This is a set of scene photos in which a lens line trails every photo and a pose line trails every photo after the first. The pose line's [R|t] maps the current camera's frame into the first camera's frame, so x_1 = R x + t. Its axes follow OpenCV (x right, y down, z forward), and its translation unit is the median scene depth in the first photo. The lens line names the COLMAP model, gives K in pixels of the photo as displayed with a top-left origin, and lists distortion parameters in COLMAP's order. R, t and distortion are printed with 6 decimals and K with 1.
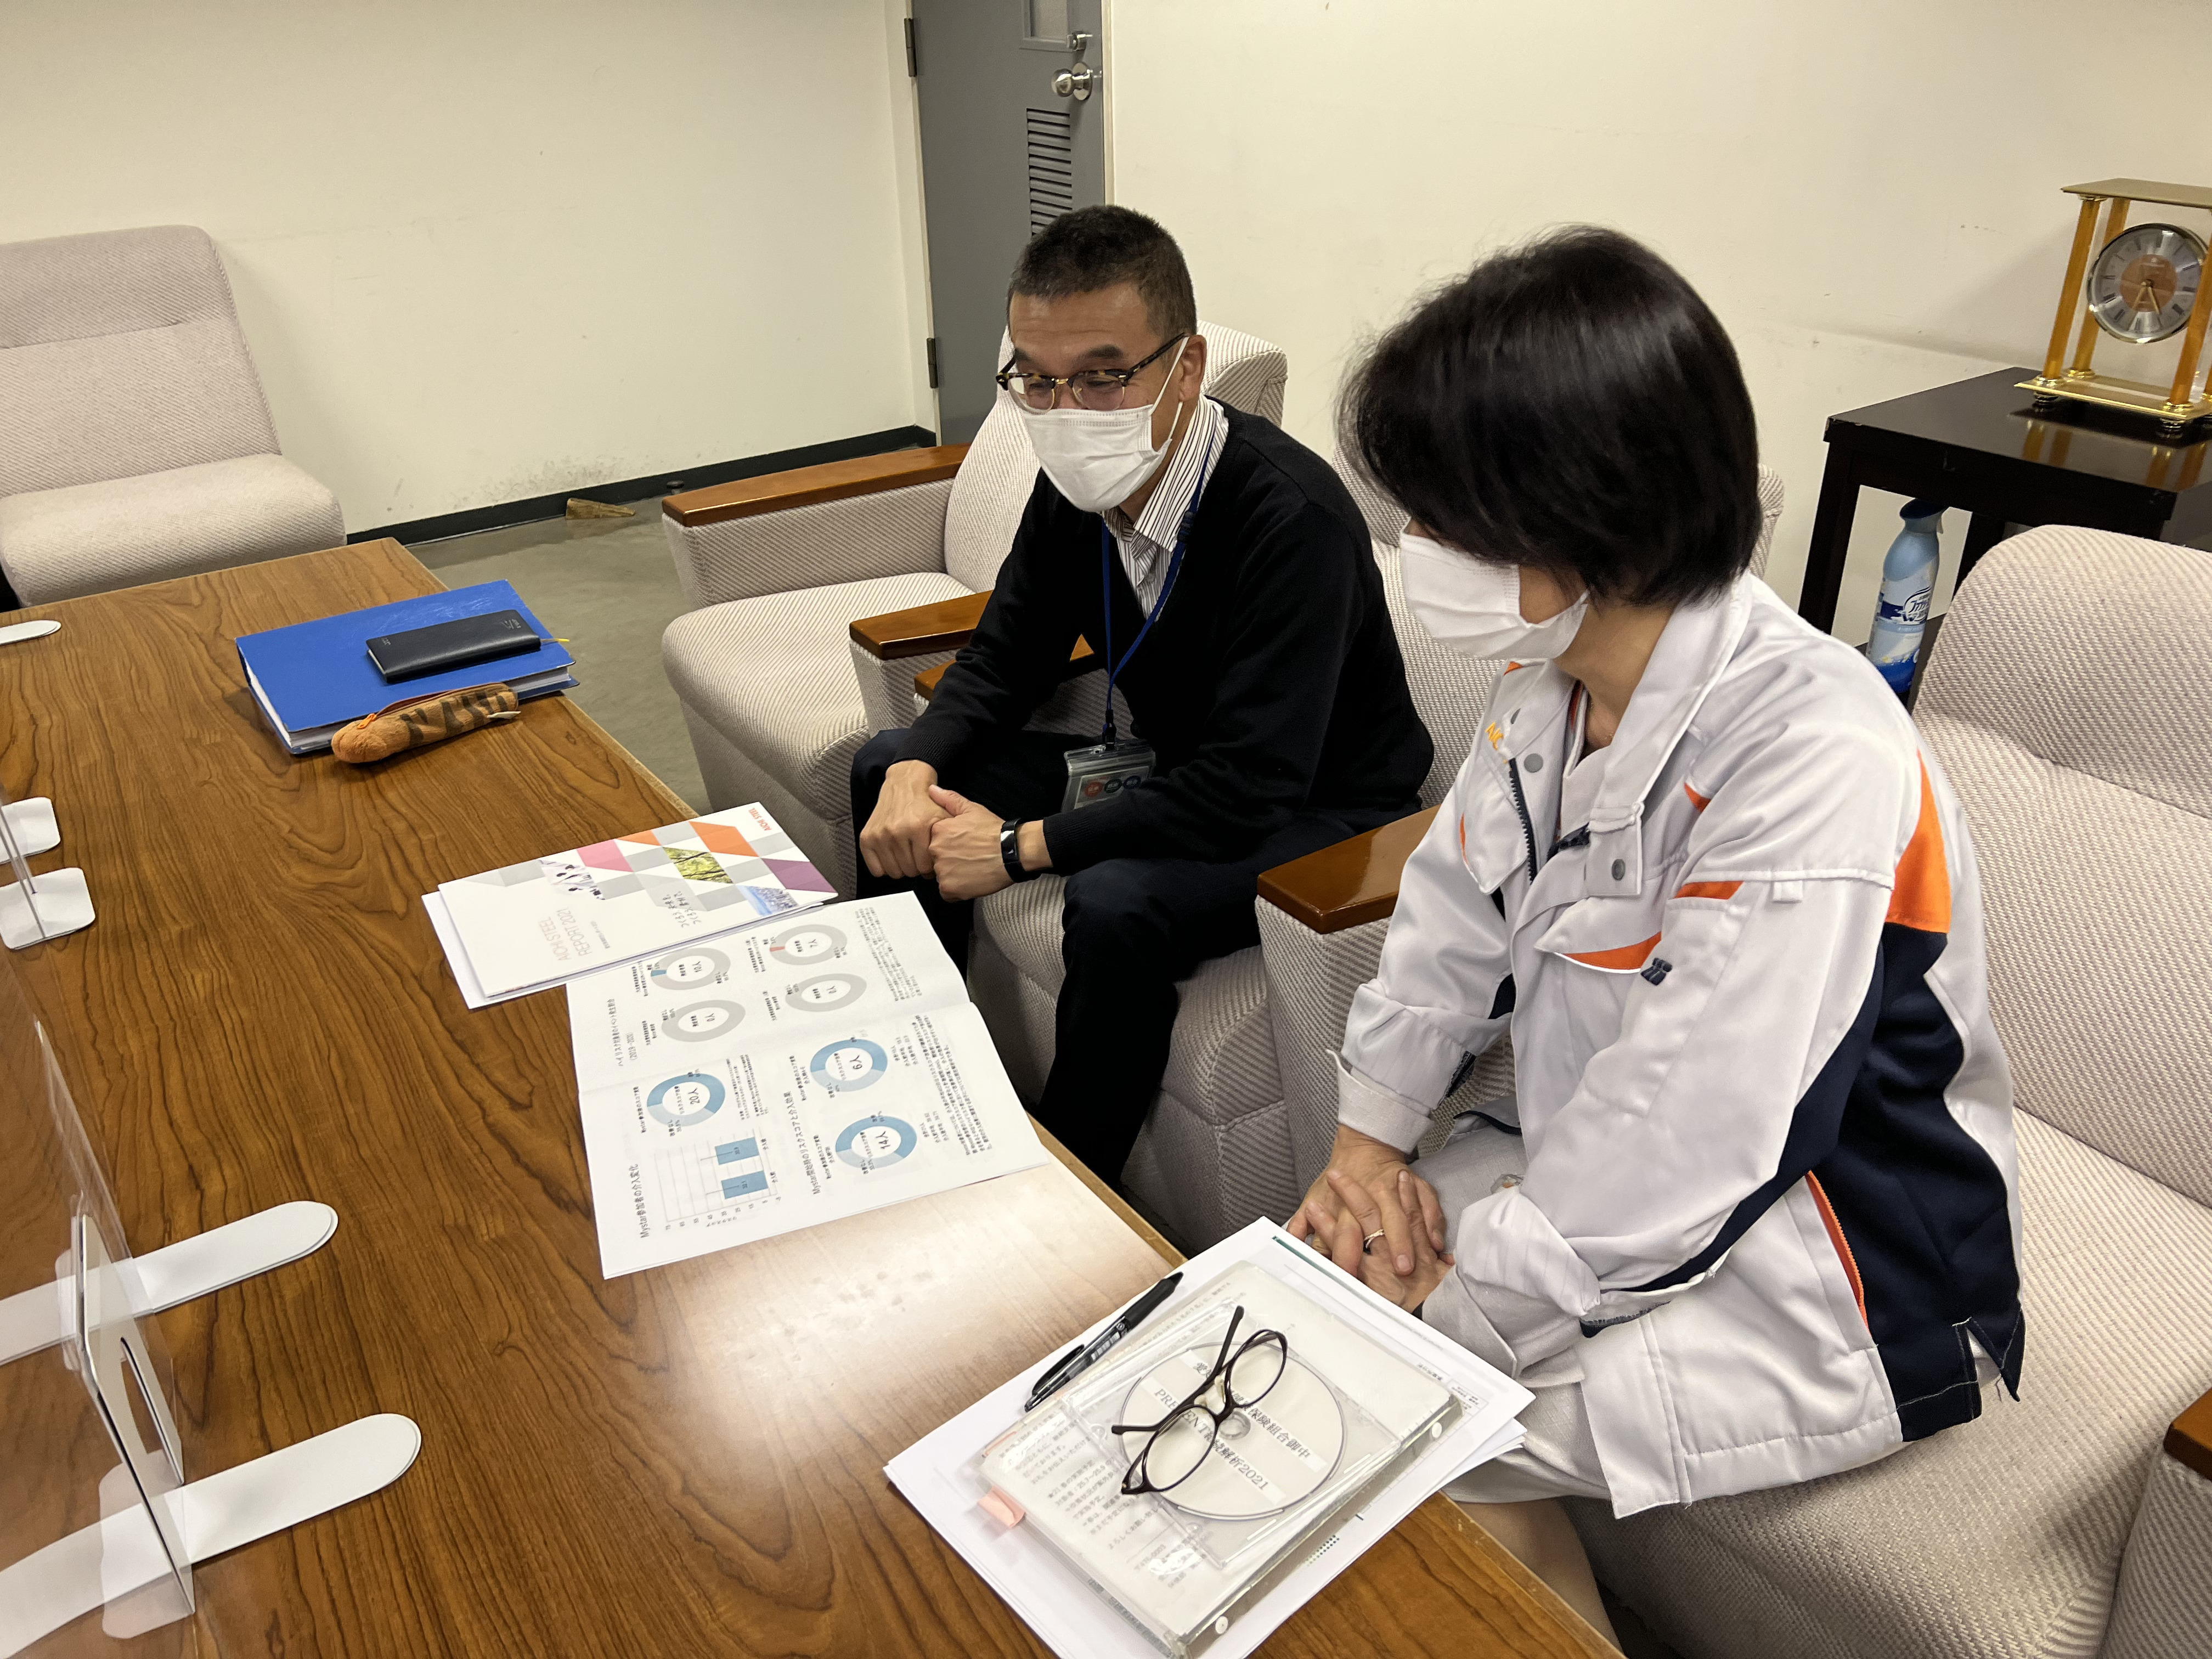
lens RADIAL K [[1647.8, 0, 1096.7], [0, 1647.8, 830.5], [0, 0, 1]] dist [-0.001725, 0.001797]
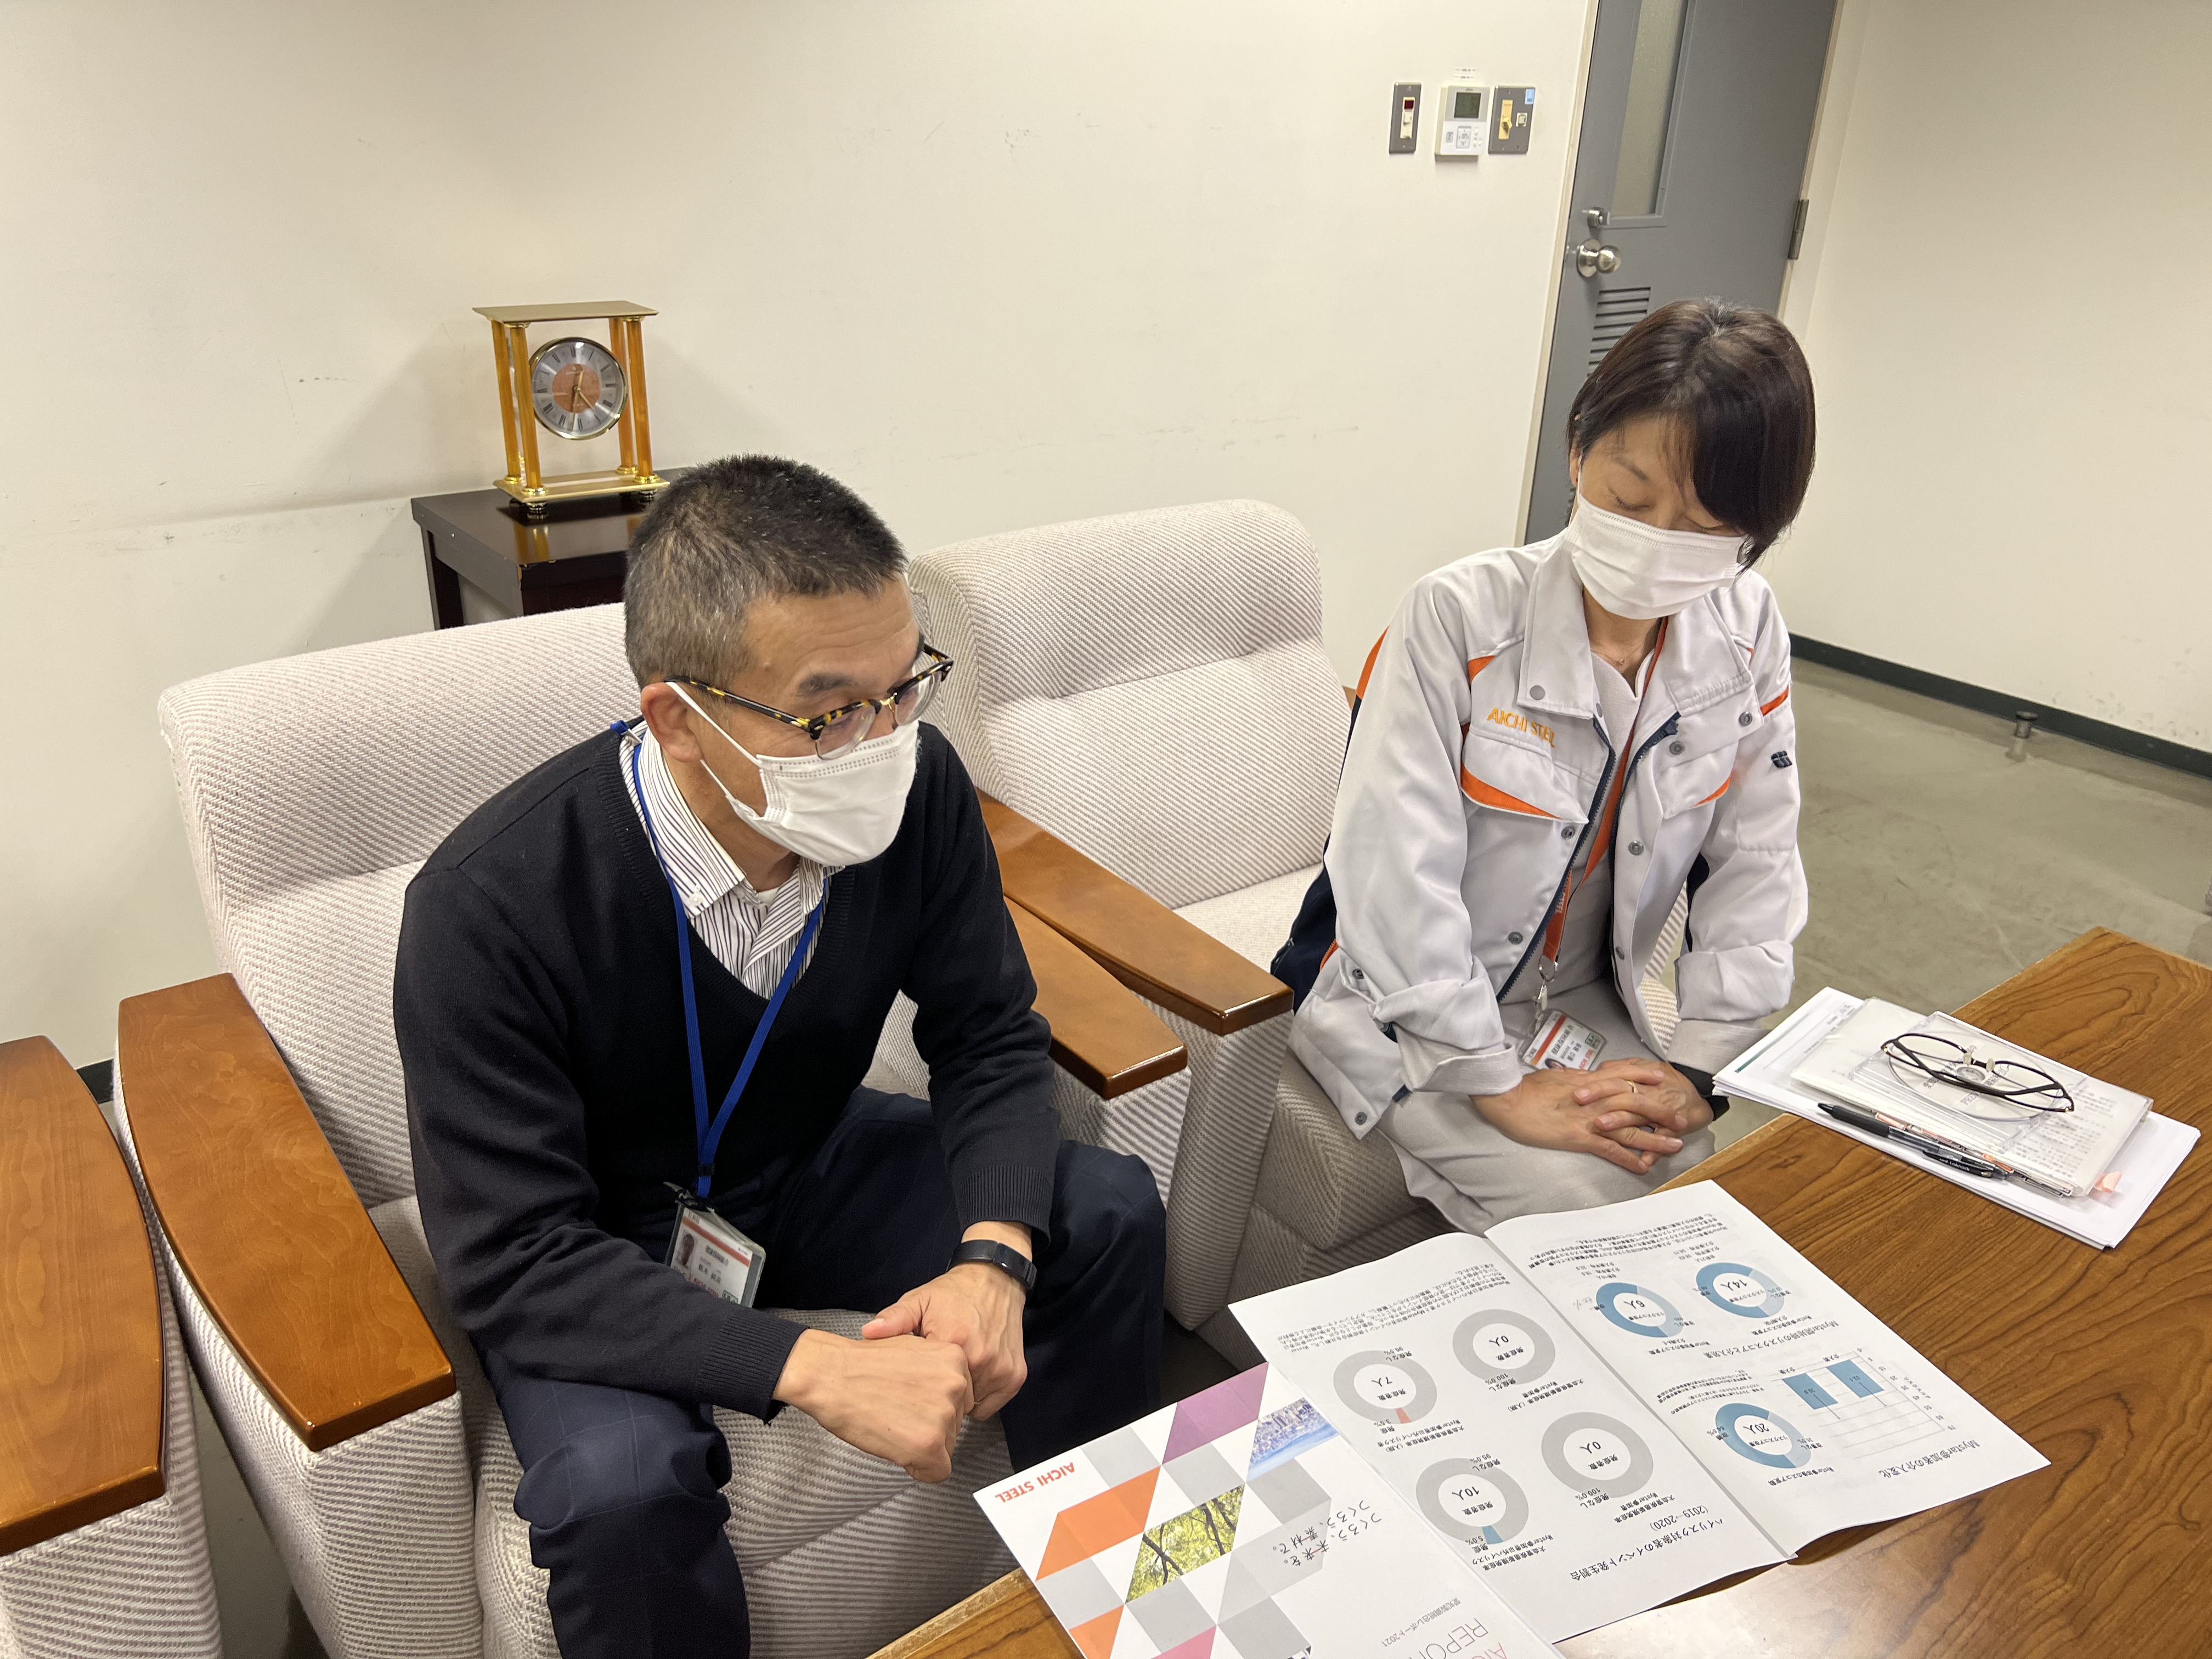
lens RADIAL K [[1647.8, 0, 1096.7], [0, 1647.8, 830.5], [0, 0, 1]] dist [-0.001725, 0.001797]
pose [[-0.033471, -0.394918, 0.918106, -0.699559], [0.453867, 0.812430, 0.366009, -0.434697], [-0.890441, 0.428949, 0.152047, 0.818840]]
